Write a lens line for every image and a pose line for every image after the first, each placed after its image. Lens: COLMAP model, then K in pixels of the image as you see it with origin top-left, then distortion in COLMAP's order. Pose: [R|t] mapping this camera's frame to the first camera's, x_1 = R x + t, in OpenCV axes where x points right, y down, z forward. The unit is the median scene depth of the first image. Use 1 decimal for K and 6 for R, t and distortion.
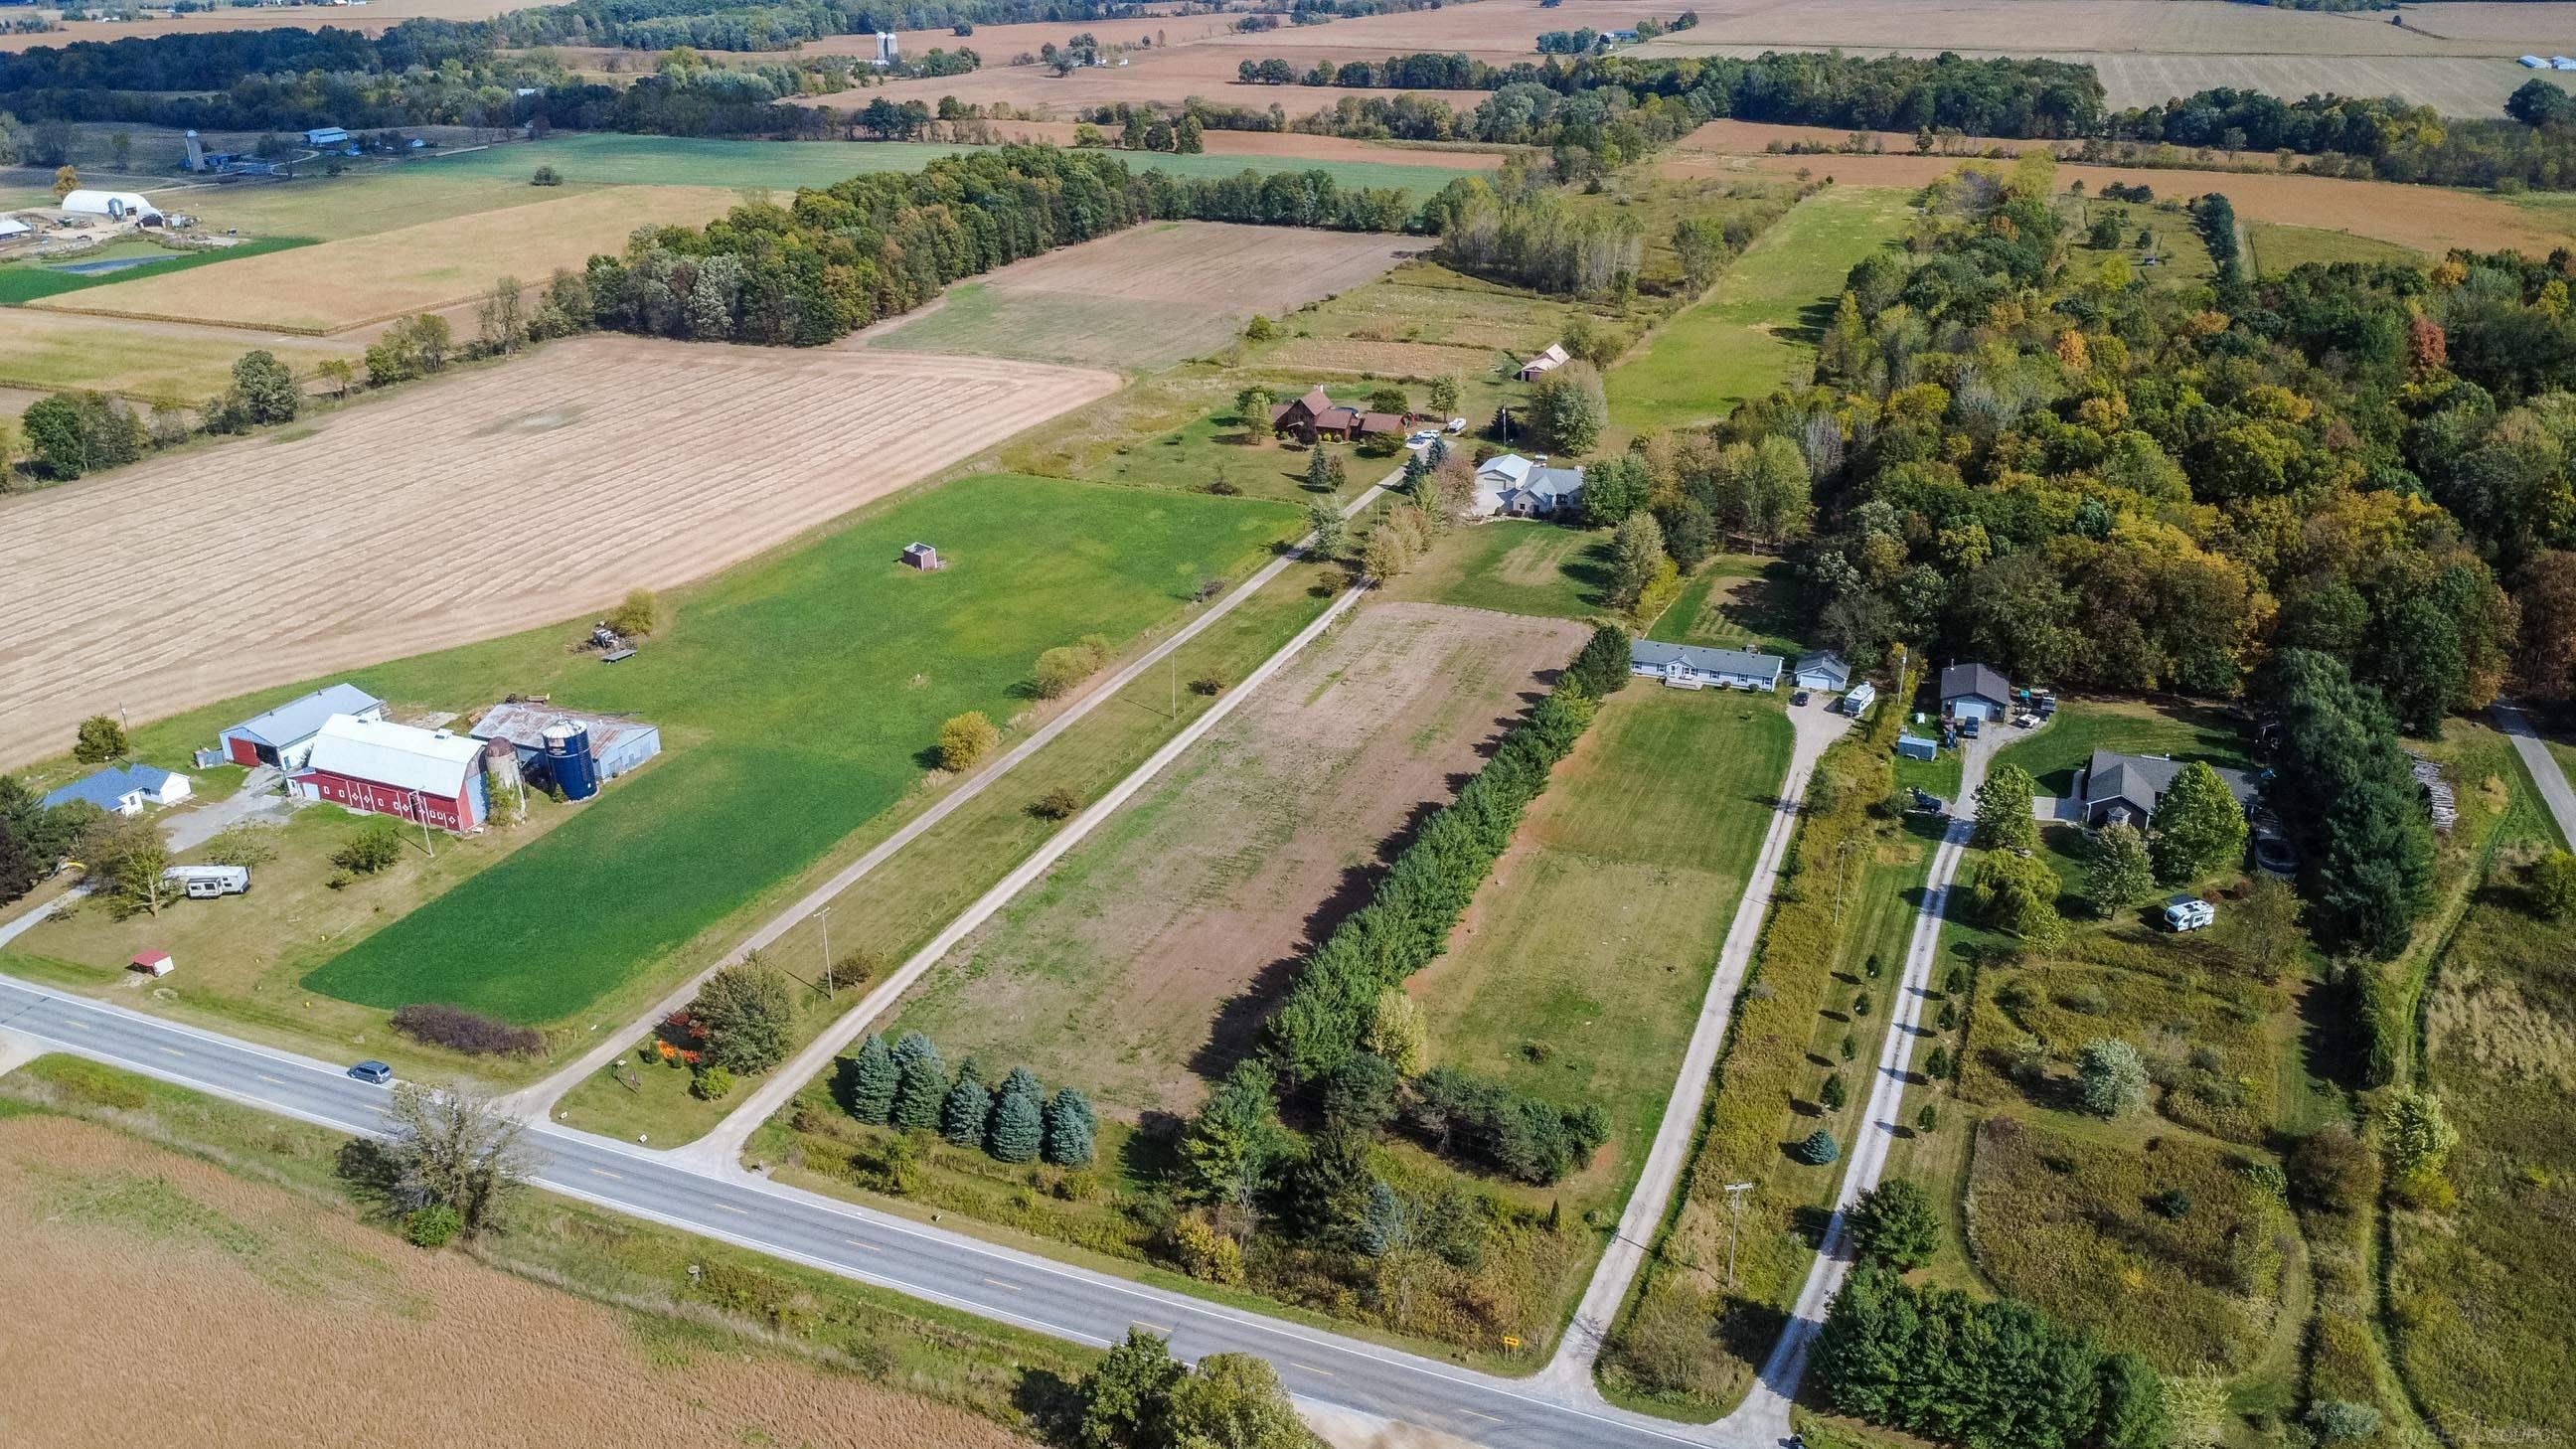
lens RADIAL K [[1918.8, 0, 1288.0], [0, 1918.8, 724.5], [0, 0, 1]] dist [0.002882, -0.000817]
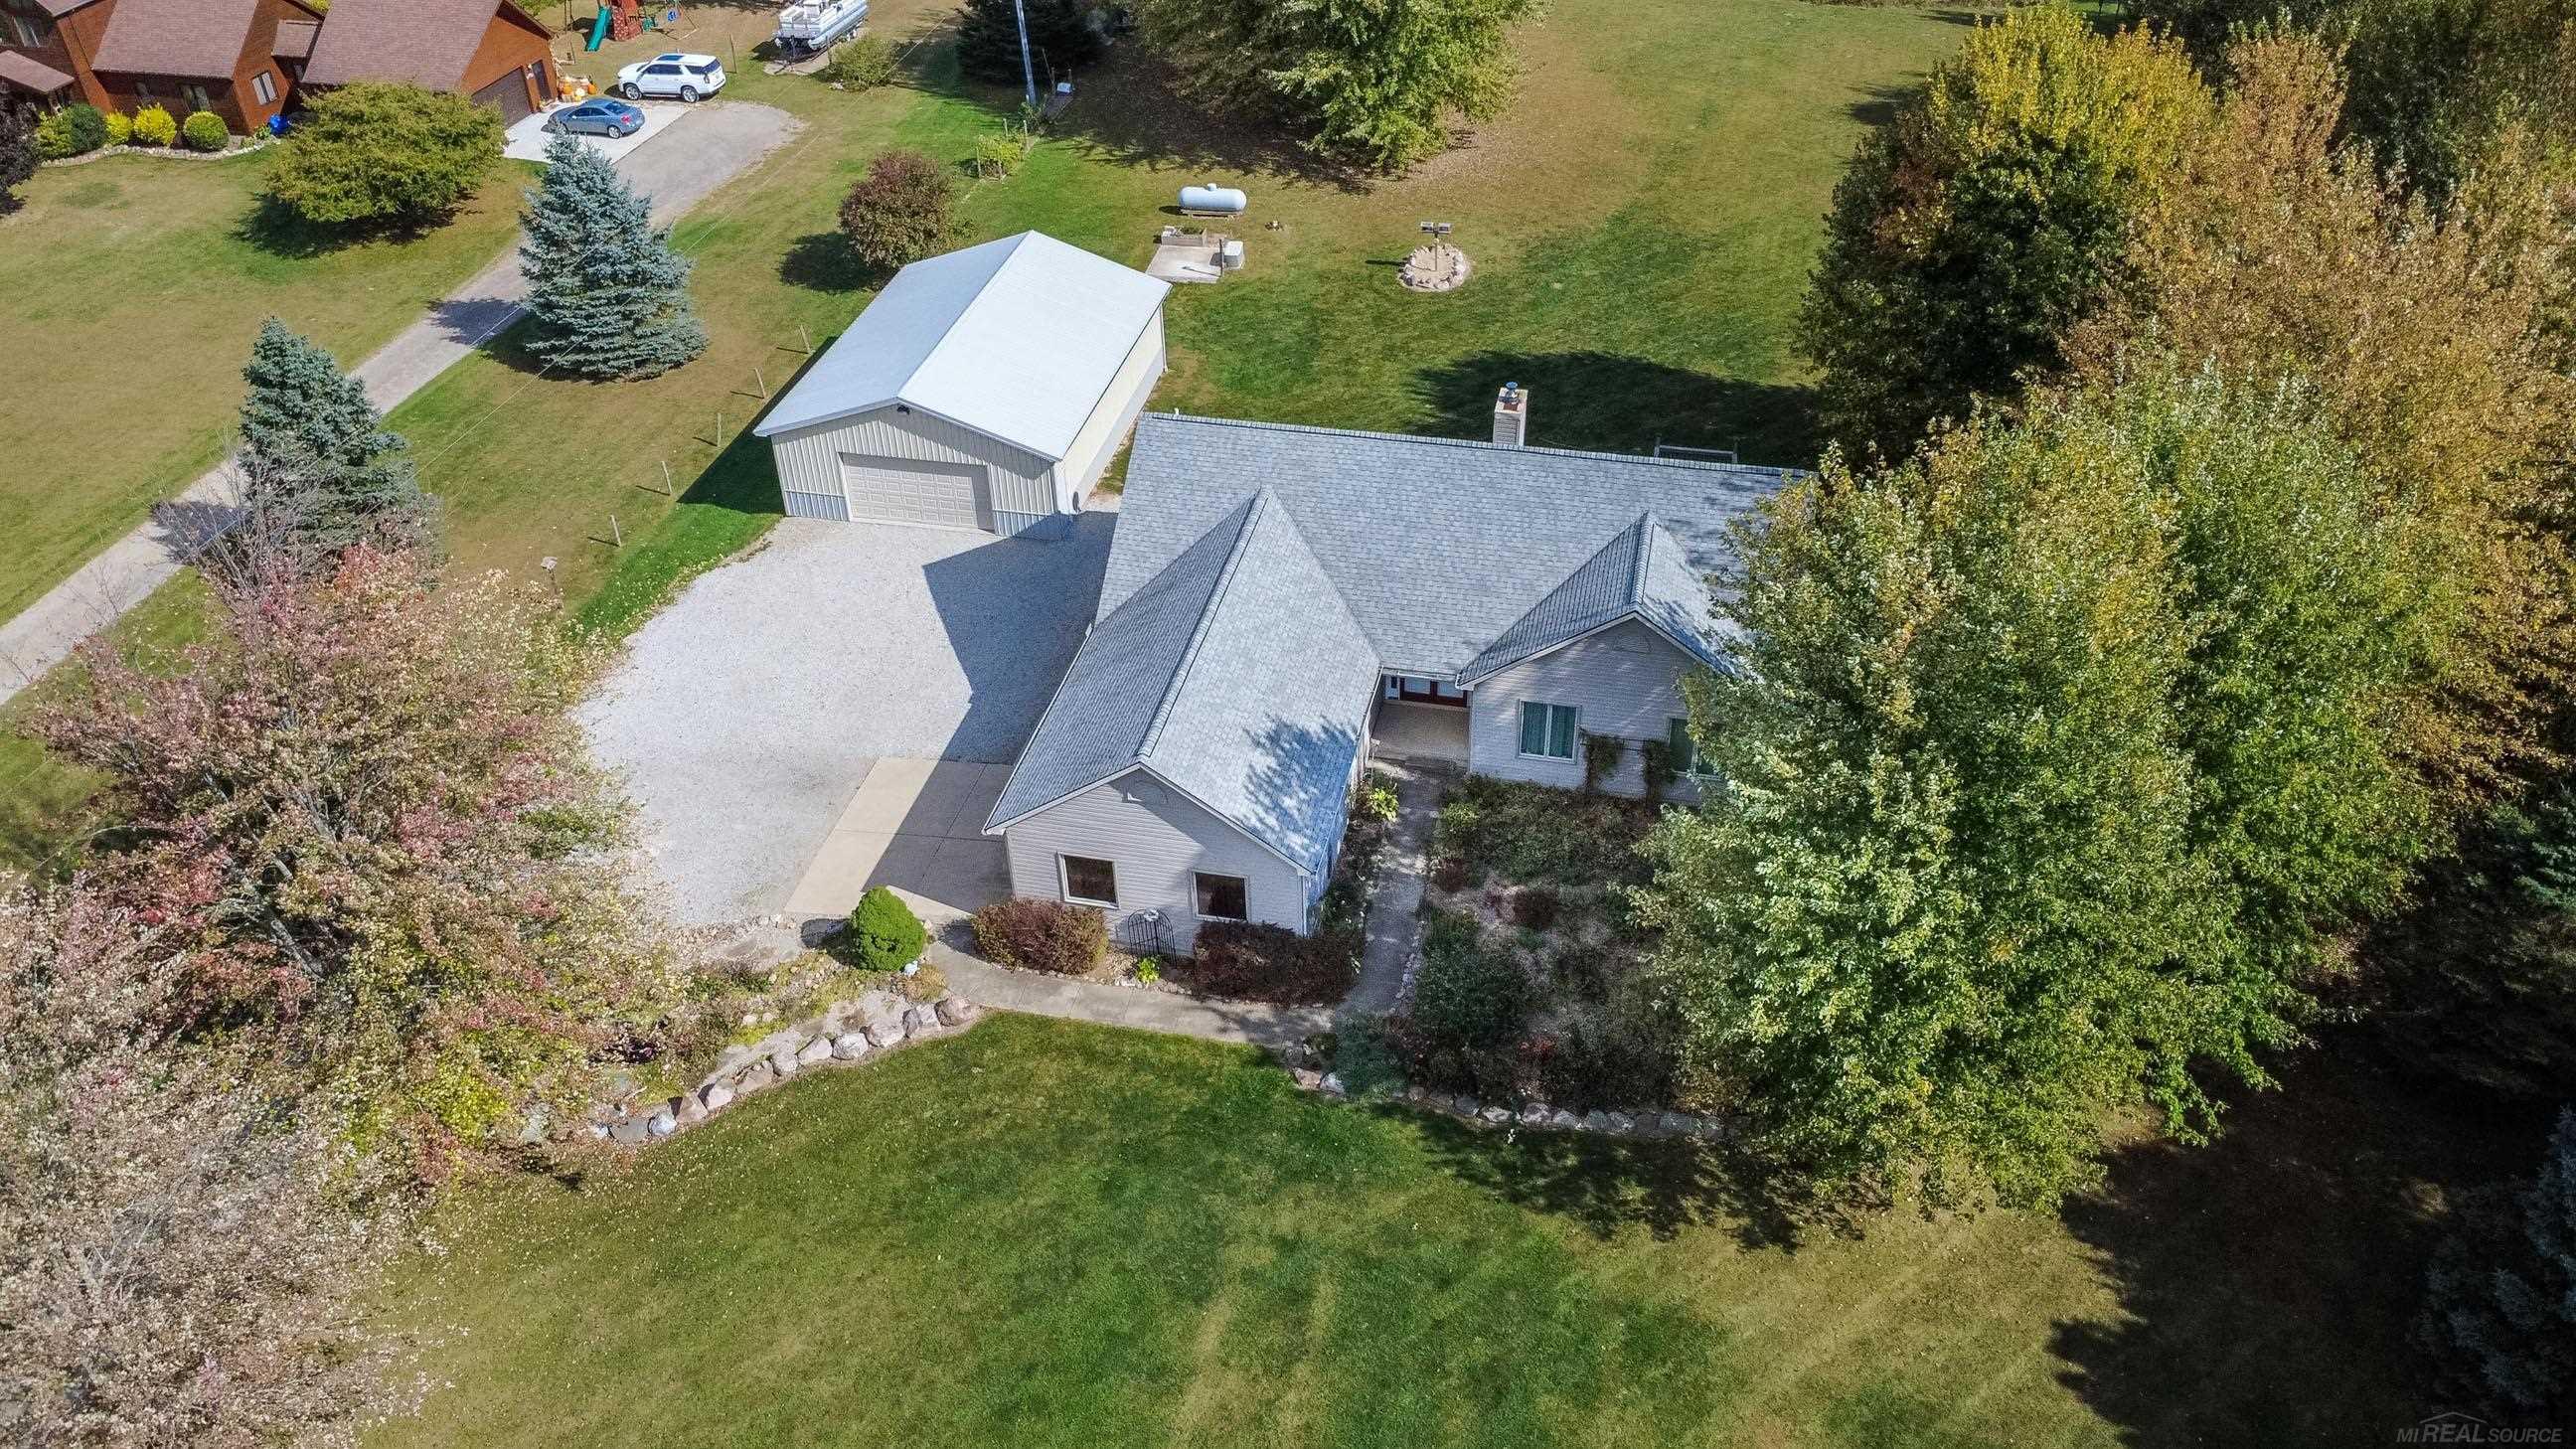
lens RADIAL K [[1918.8, 0, 1288.0], [0, 1918.8, 724.5], [0, 0, 1]] dist [0.002882, -0.000817]
pose [[0.983919, -0.110088, 0.140655, 0.100415], [0.074768, 0.969017, 0.235406, -0.124700], [-0.162212, -0.221103, 0.961665, 0.756719]]
